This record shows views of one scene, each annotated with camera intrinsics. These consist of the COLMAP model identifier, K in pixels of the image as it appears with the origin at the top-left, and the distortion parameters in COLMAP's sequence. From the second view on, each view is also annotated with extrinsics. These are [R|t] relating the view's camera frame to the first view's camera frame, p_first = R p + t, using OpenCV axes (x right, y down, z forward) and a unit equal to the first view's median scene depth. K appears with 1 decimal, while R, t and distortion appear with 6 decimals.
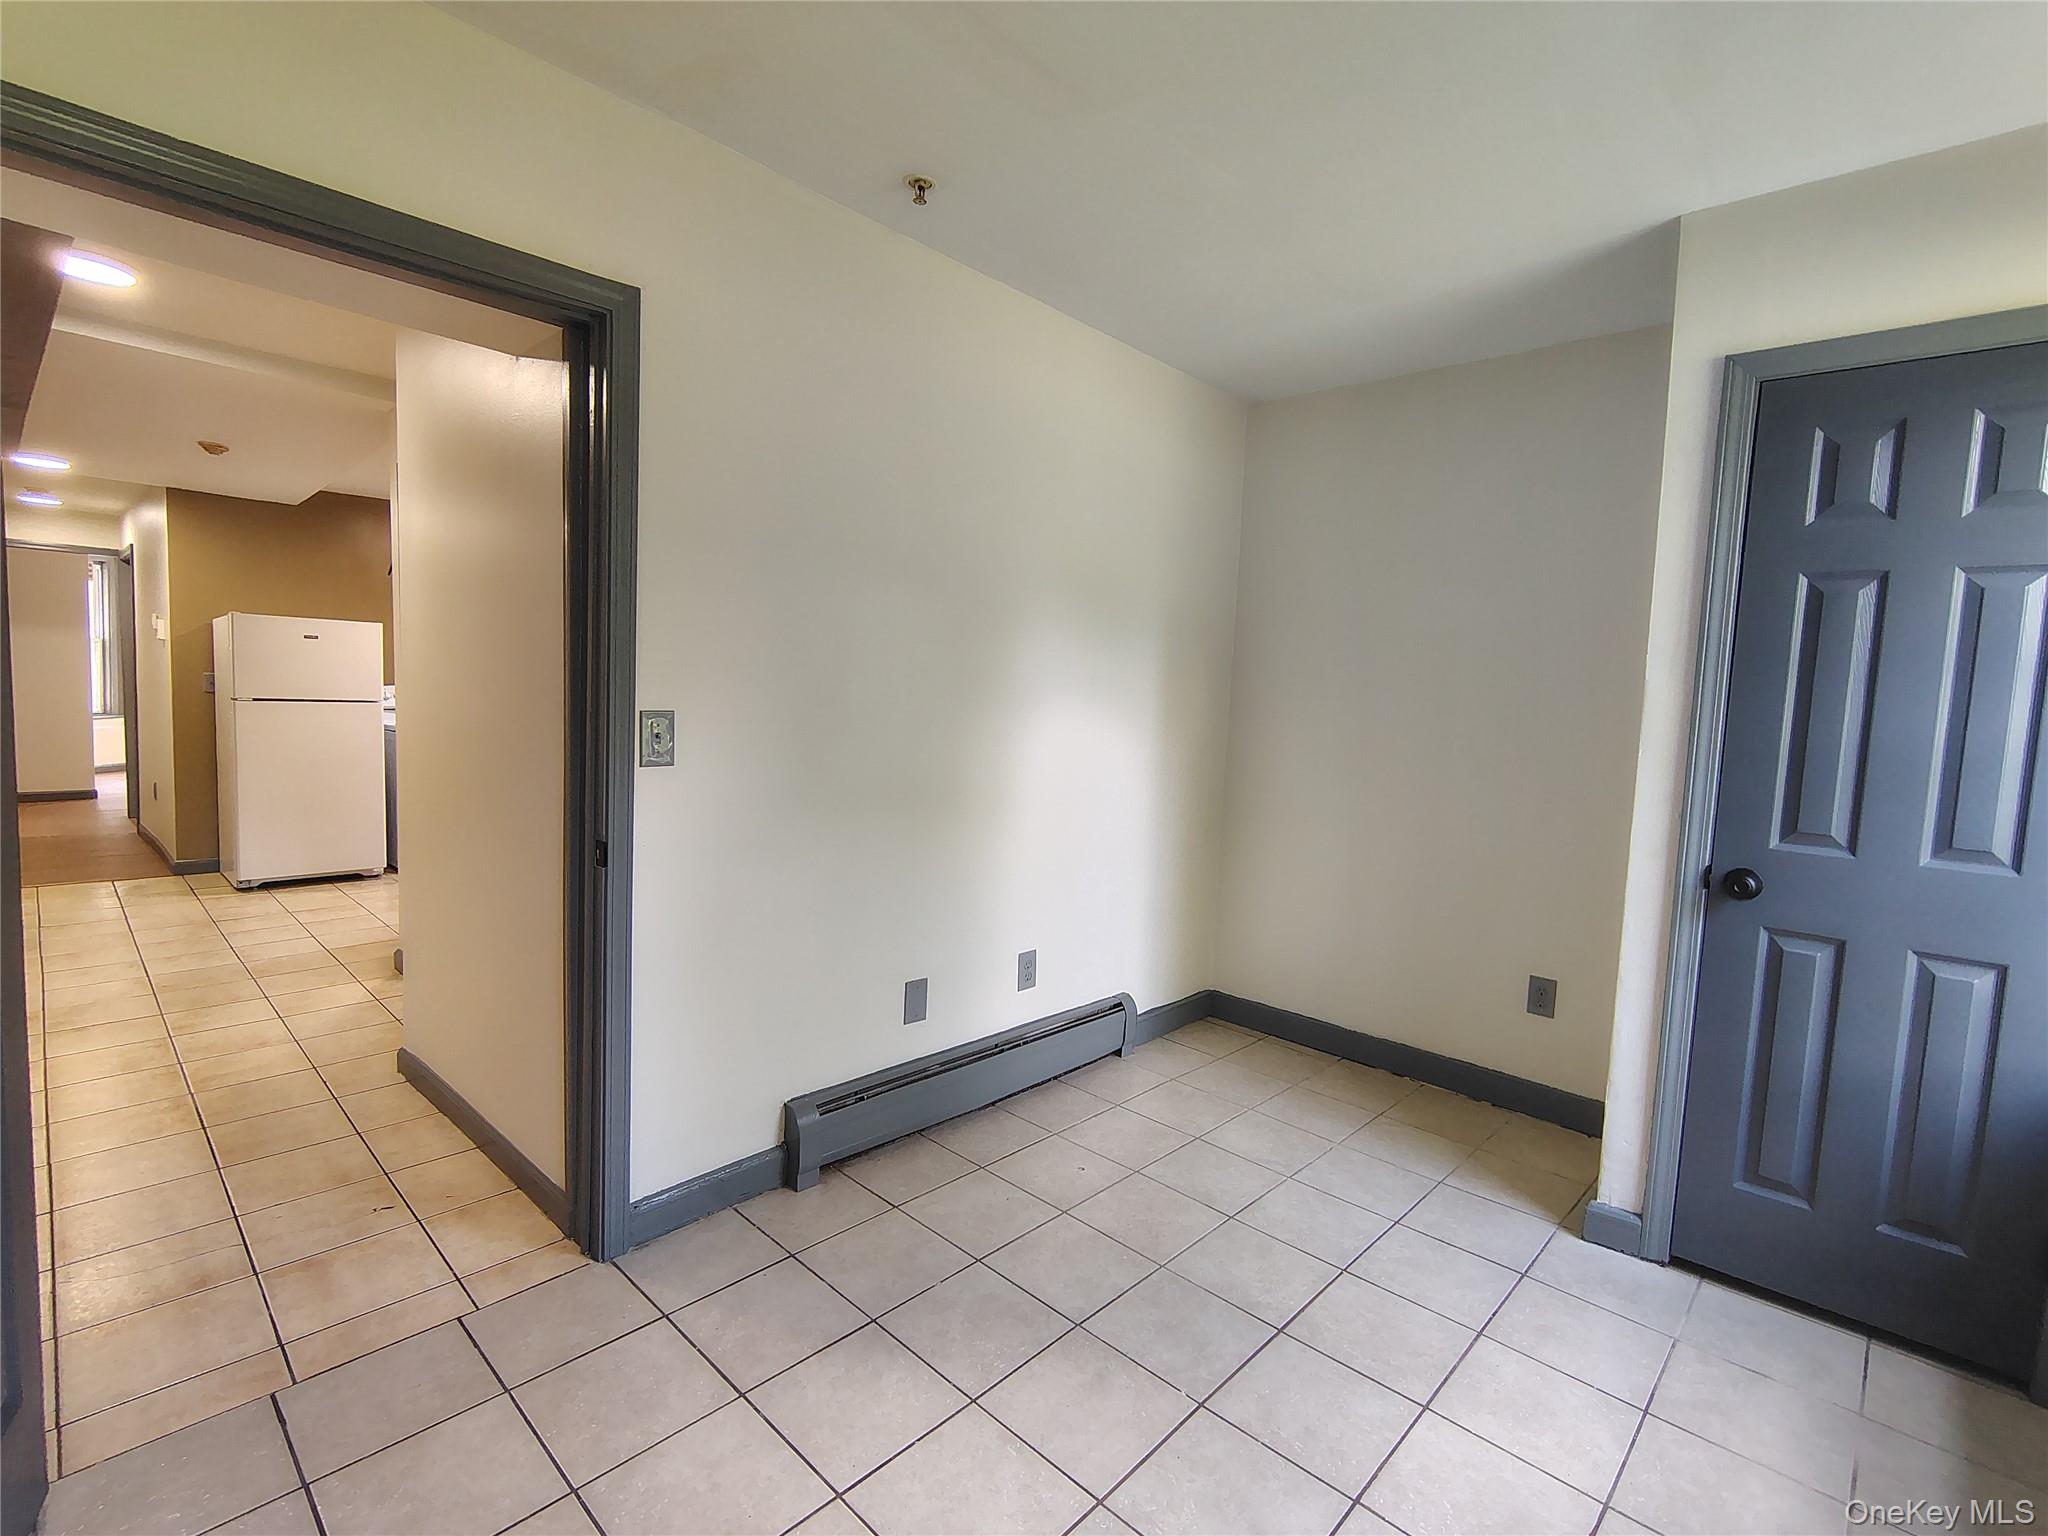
lens RADIAL K [[955.9, 0, 1025.1], [0, 955.9, 770.6], [0, 0, 1]] dist [-0.005527, 0.001700]
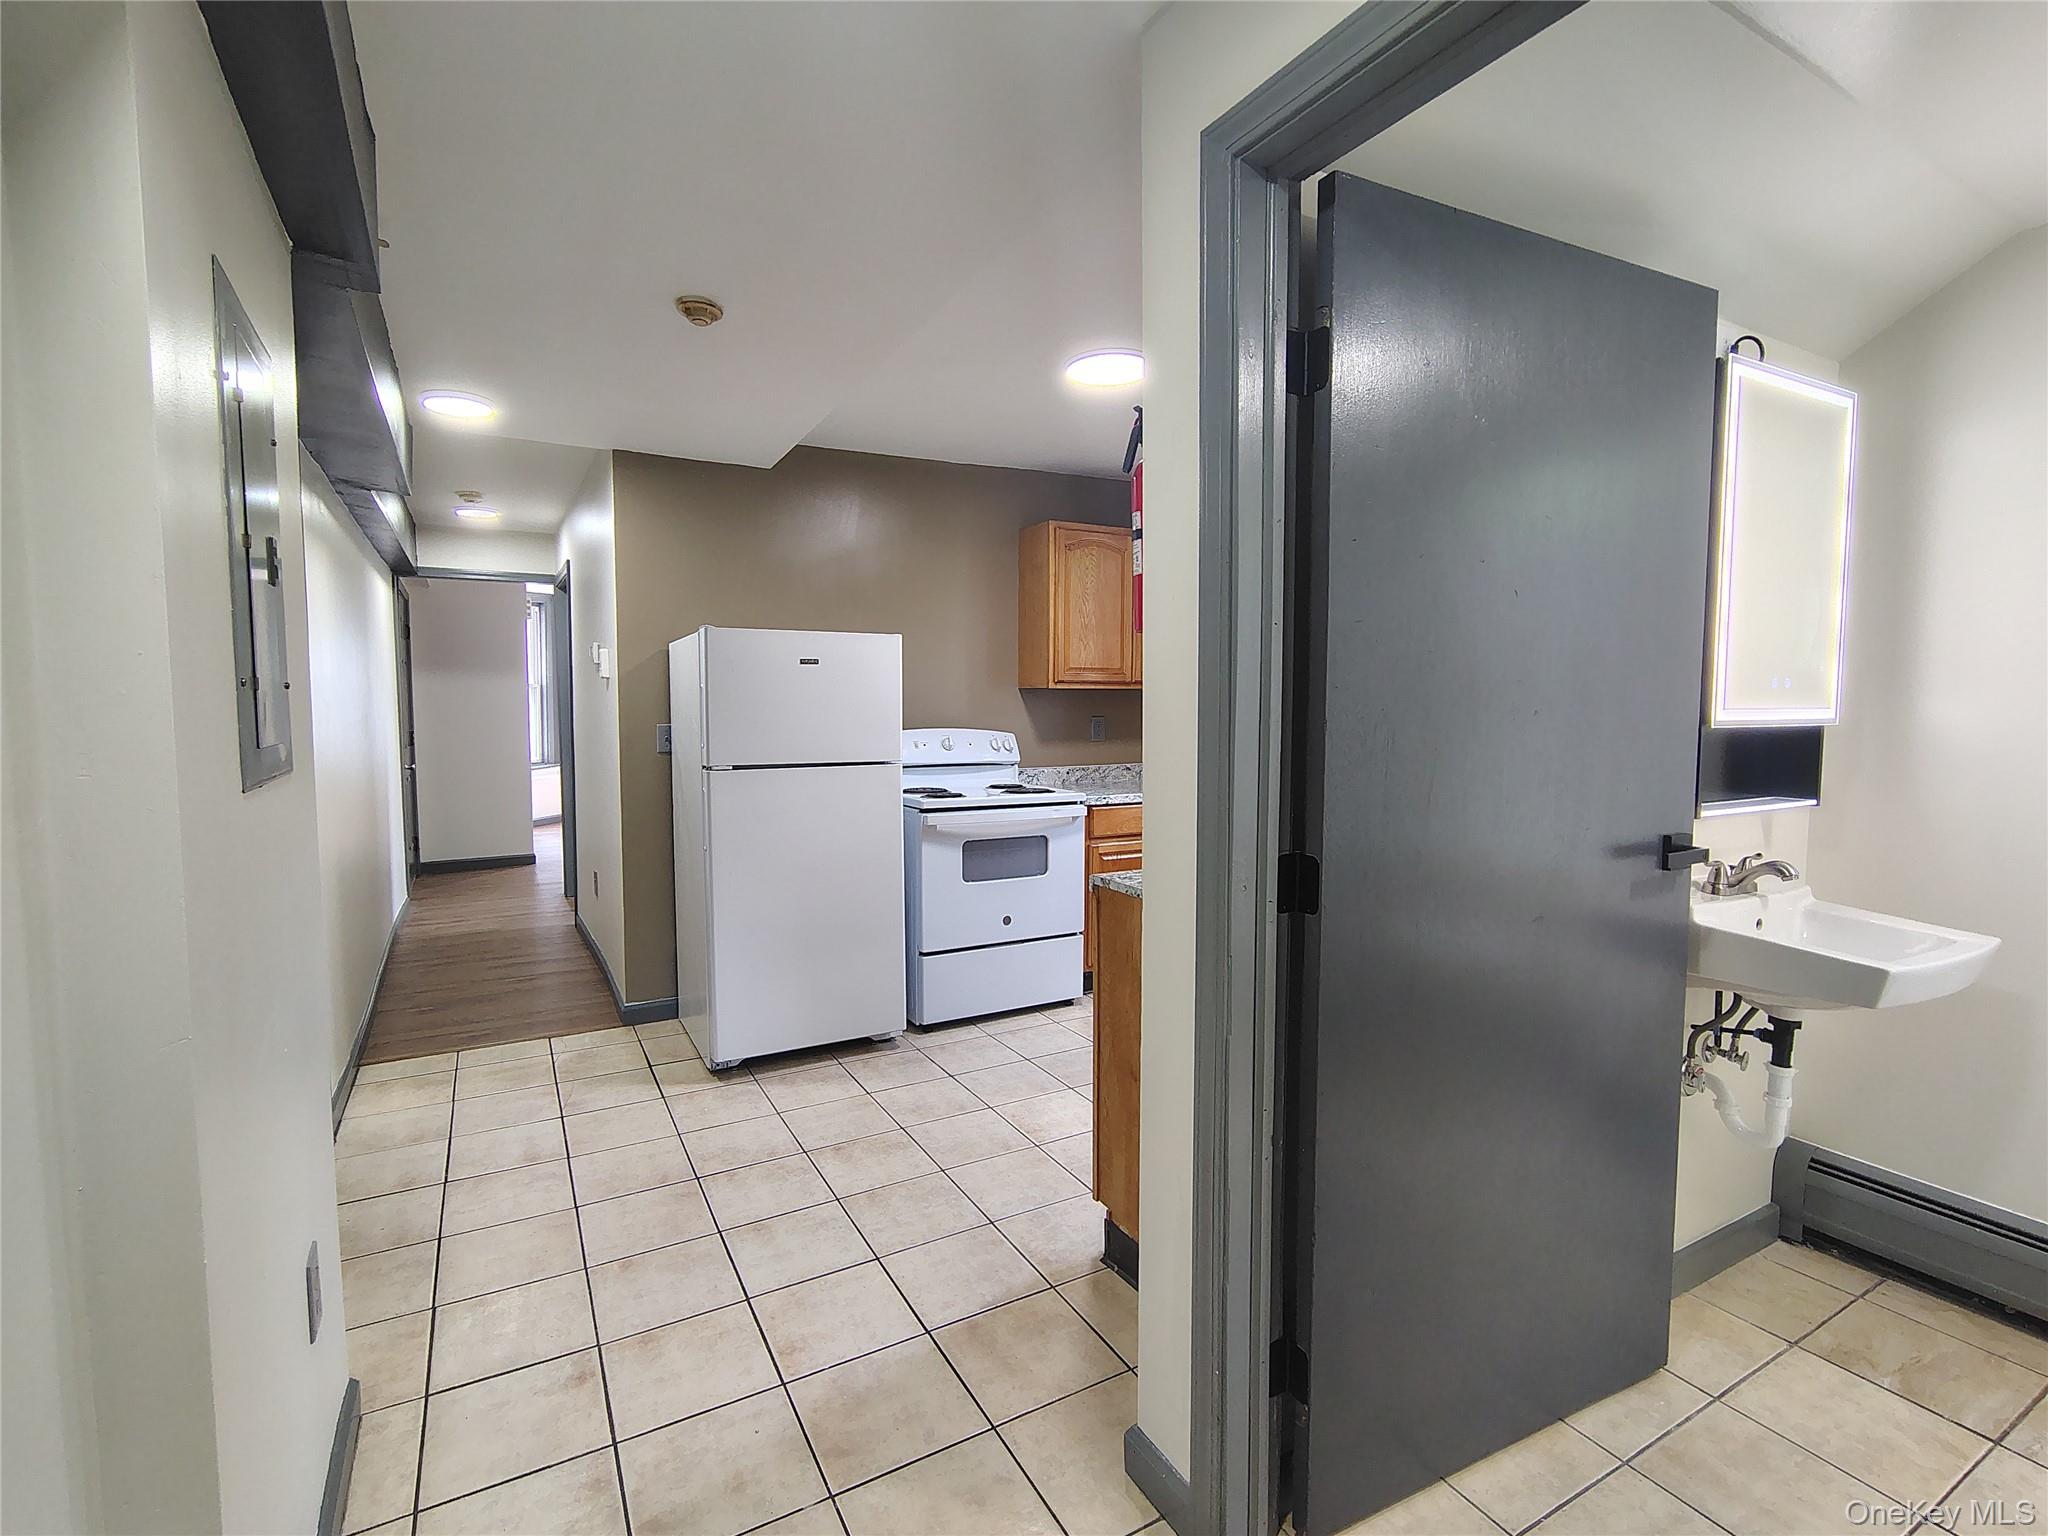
lens RADIAL K [[955.9, 0, 1025.7], [0, 955.9, 763.7], [0, 0, 1]] dist [-0.005527, 0.001700]
pose [[0.954637, -0.019273, -0.297147, -0.390010], [0.013270, 0.999665, -0.022207, -0.052873], [0.297476, 0.017257, 0.954573, 0.408533]]
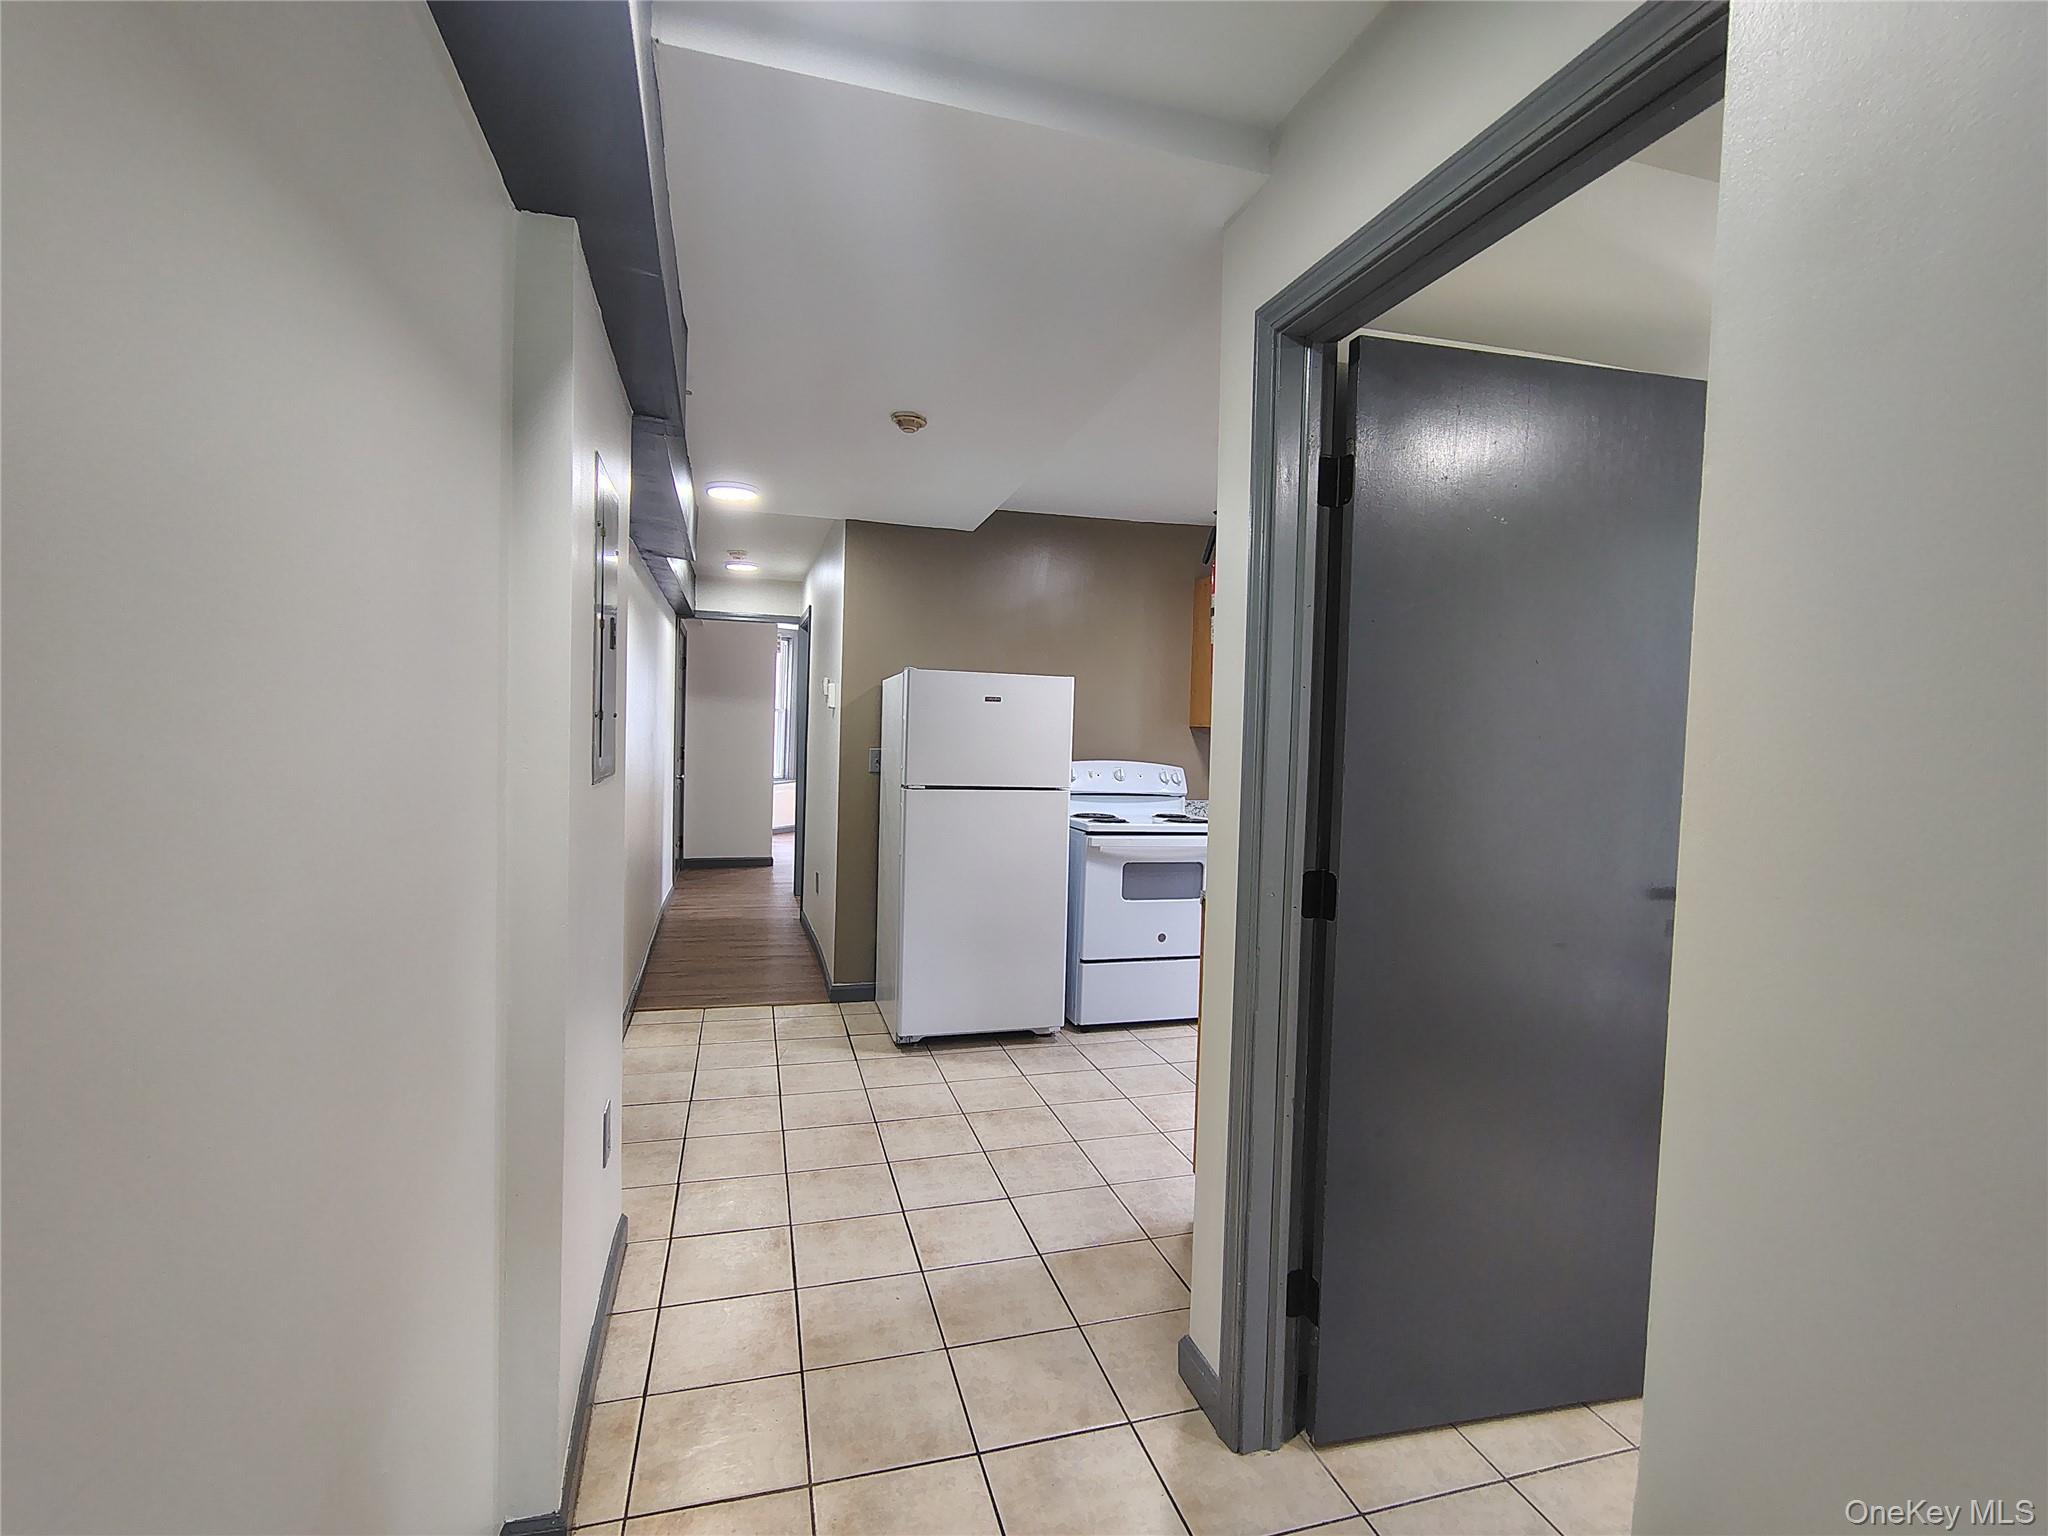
lens RADIAL K [[955.9, 0, 1017.6], [0, 955.9, 763.3], [0, 0, 1]] dist [-0.005527, 0.001700]
pose [[0.861430, 0.004778, -0.507854, -0.330362], [-0.036875, 0.997905, -0.053160, -0.048982], [0.506536, 0.064520, 0.859801, 0.354514]]
